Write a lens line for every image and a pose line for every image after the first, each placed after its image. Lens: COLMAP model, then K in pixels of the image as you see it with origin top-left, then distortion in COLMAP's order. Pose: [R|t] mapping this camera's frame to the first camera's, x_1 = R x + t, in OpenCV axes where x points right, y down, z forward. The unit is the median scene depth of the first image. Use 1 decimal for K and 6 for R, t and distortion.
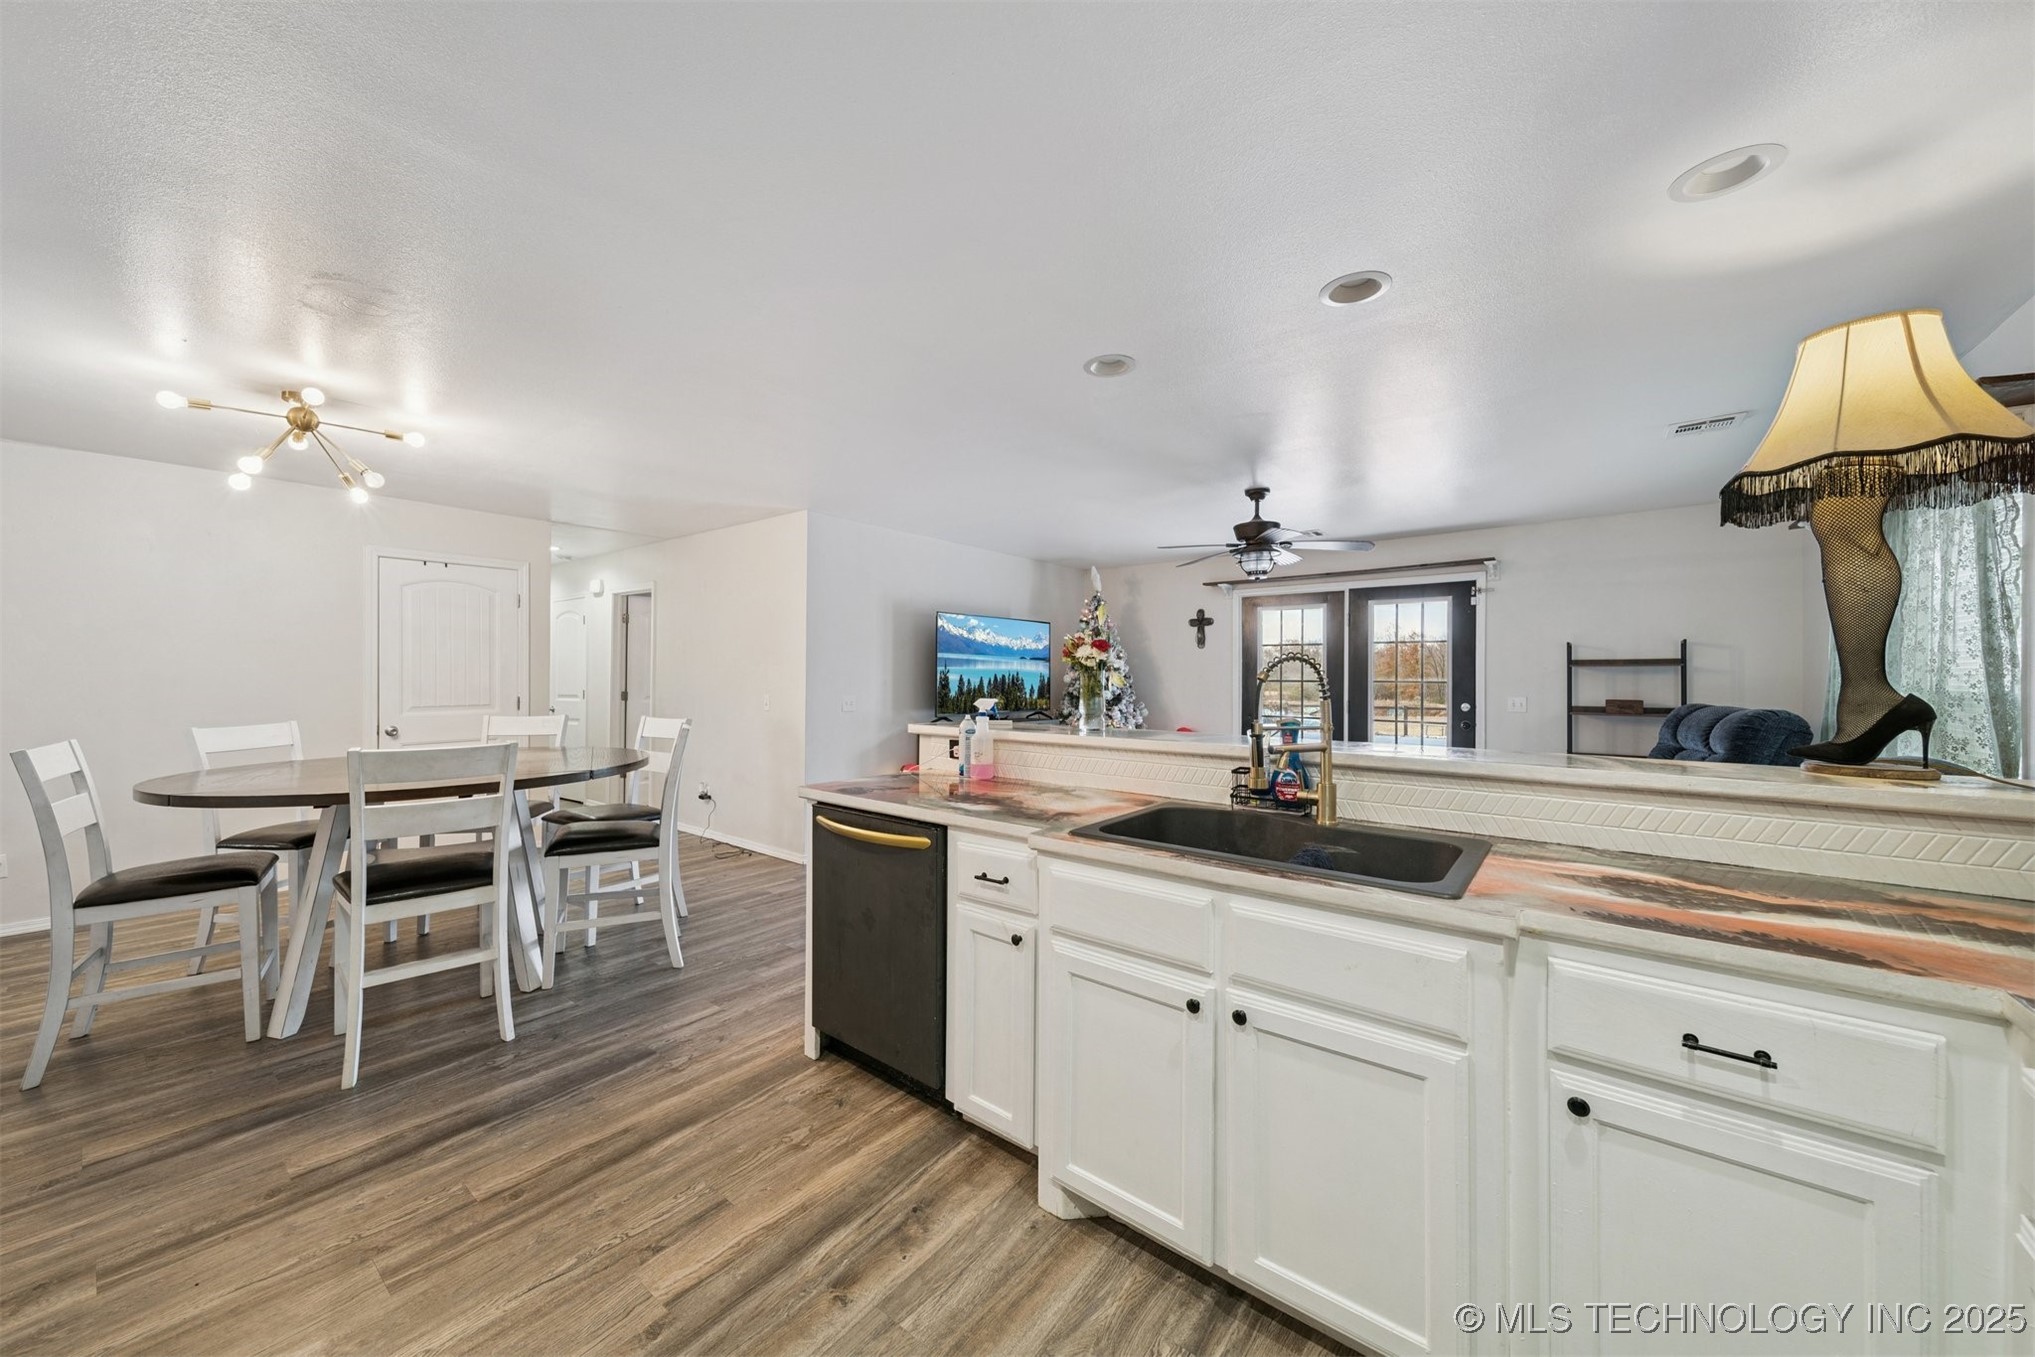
lens RADIAL K [[724.5, 0, 1018.4], [0, 724.5, 673.0], [0, 0, 1]] dist [0.010181, -0.001868]
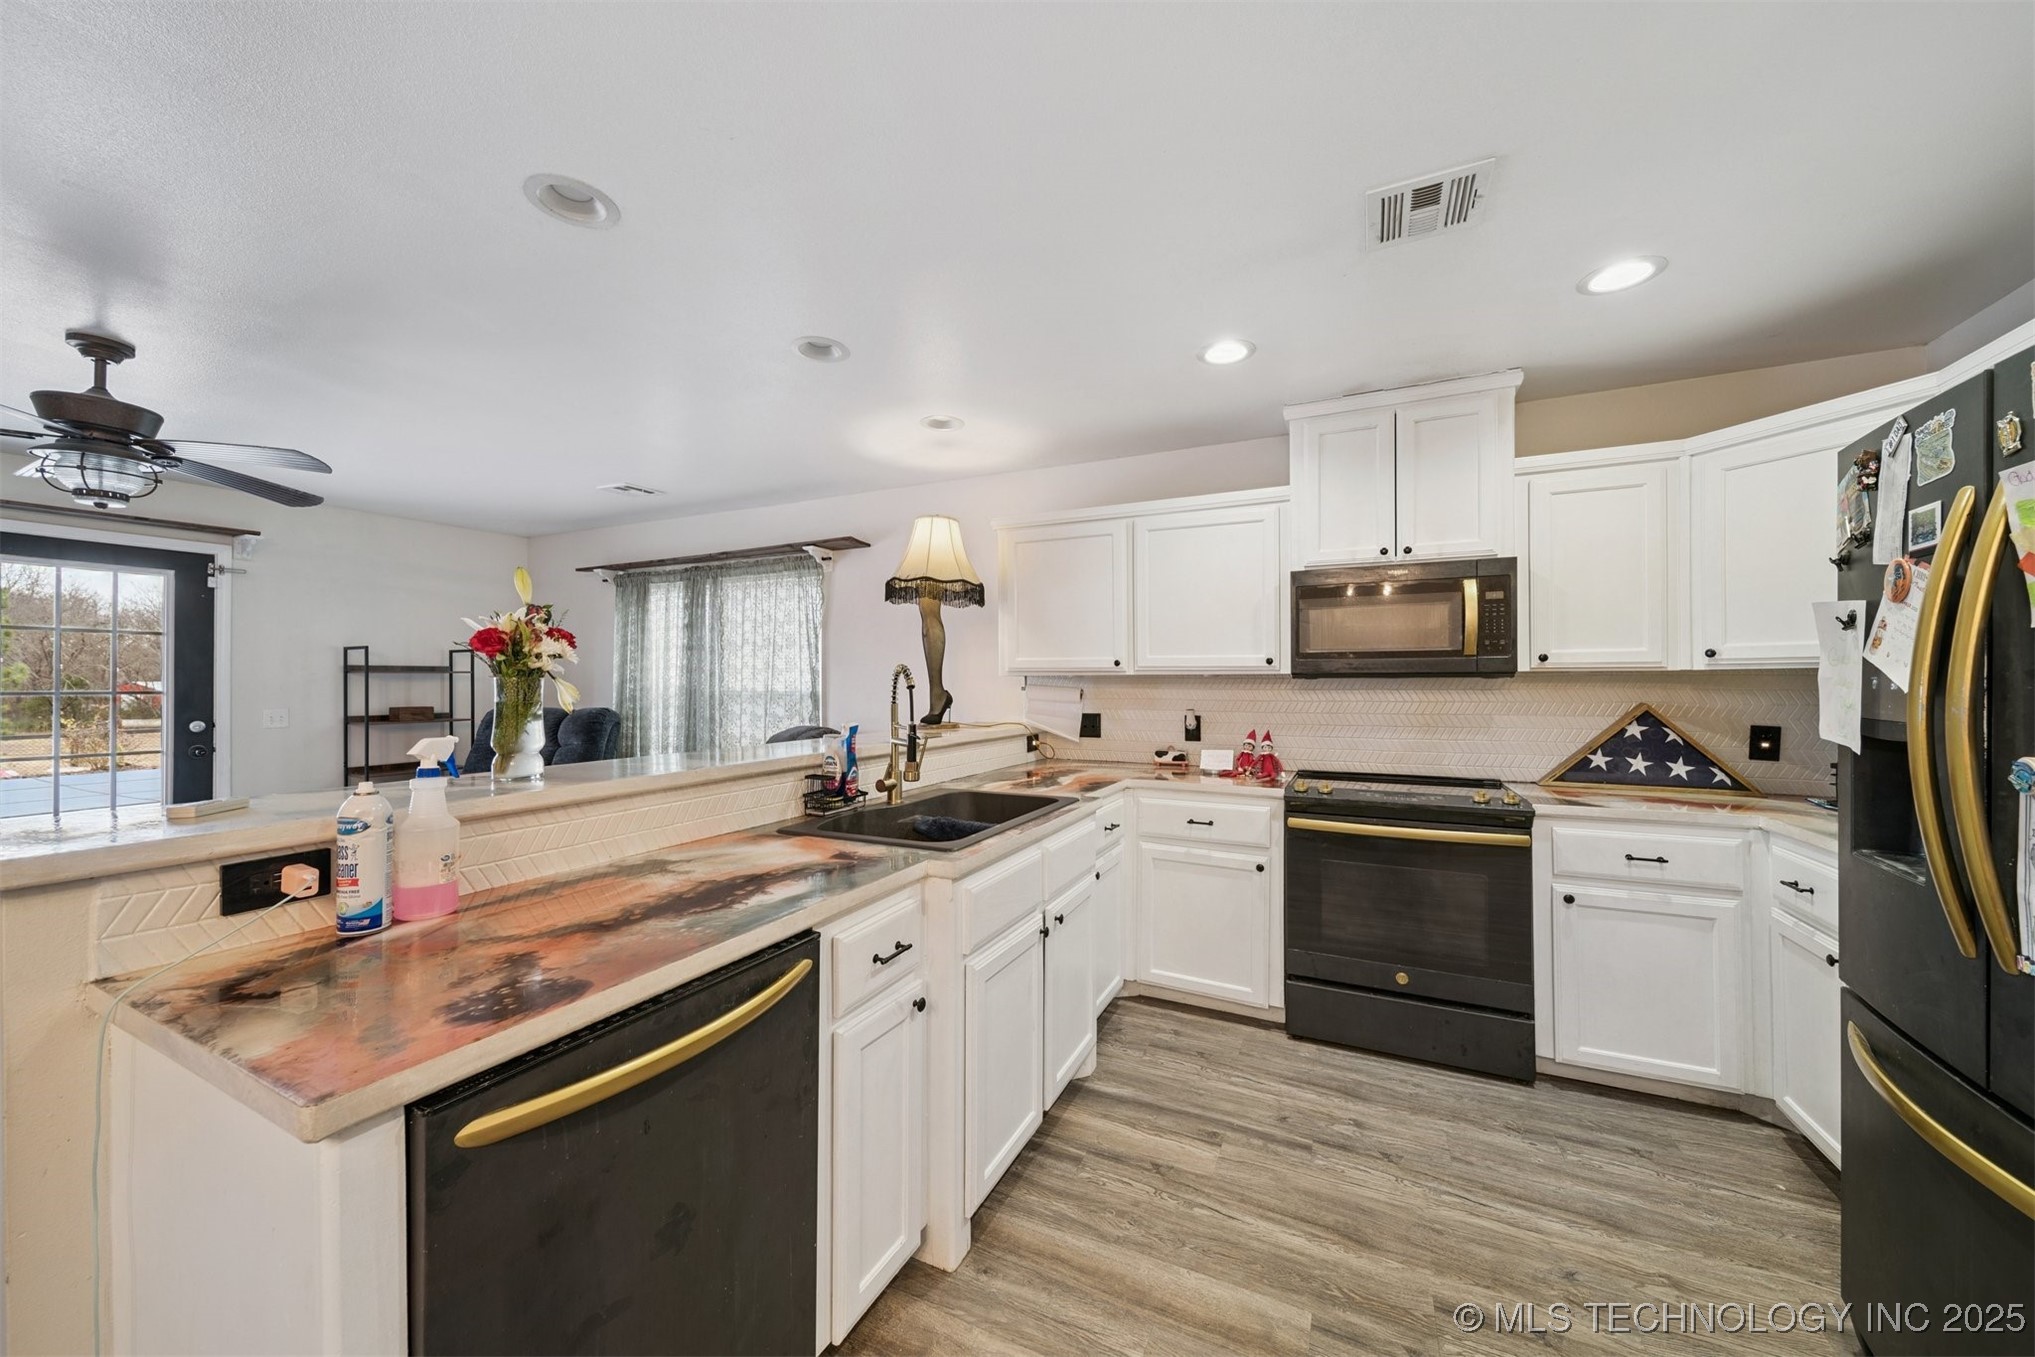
lens RADIAL K [[724.5, 0, 1018.7], [0, 724.5, 680.6], [0, 0, 1]] dist [0.010181, -0.001868]
pose [[-0.217253, -0.001115, 0.976115, -0.650422], [-0.001513, 0.999999, 0.000805, -0.001762], [-0.976114, -0.001302, -0.217255, 0.834961]]
